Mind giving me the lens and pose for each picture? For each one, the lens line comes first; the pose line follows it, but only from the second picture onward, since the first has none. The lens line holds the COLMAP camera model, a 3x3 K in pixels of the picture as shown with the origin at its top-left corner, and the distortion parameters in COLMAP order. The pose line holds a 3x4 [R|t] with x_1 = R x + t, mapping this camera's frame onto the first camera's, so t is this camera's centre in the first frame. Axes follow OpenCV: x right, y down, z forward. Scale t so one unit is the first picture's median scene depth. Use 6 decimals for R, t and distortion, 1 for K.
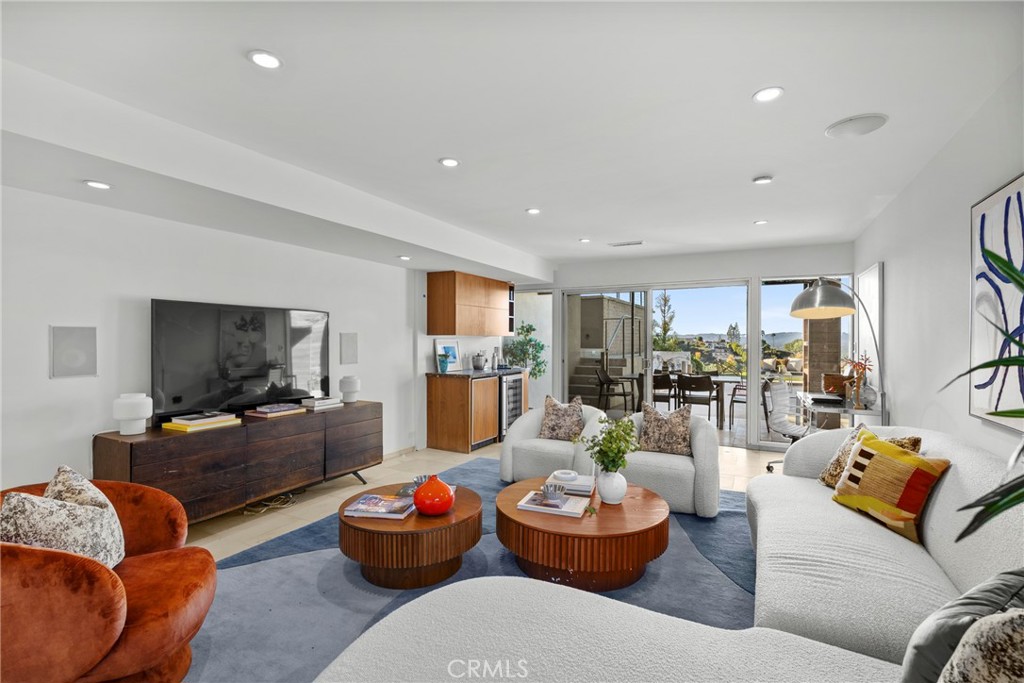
lens RADIAL K [[459.4, 0, 501.9], [0, 459.4, 341.4], [0, 0, 1]] dist [-0.014412, 0.001958]
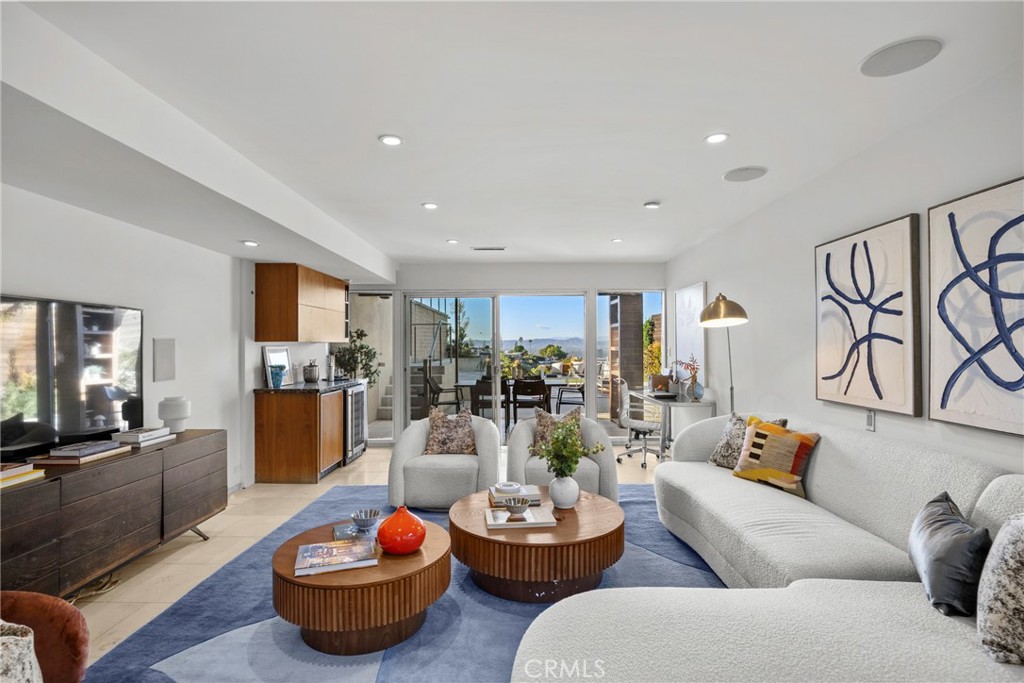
lens RADIAL K [[496.6, 0, 493.0], [0, 496.6, 338.8], [0, 0, 1]] dist [-0.010436, -0.000834]
pose [[0.889327, 0.001305, 0.457270, -0.286152], [0.007443, 0.999822, -0.017327, -0.000490], [-0.457212, 0.018813, 0.889159, 0.069391]]
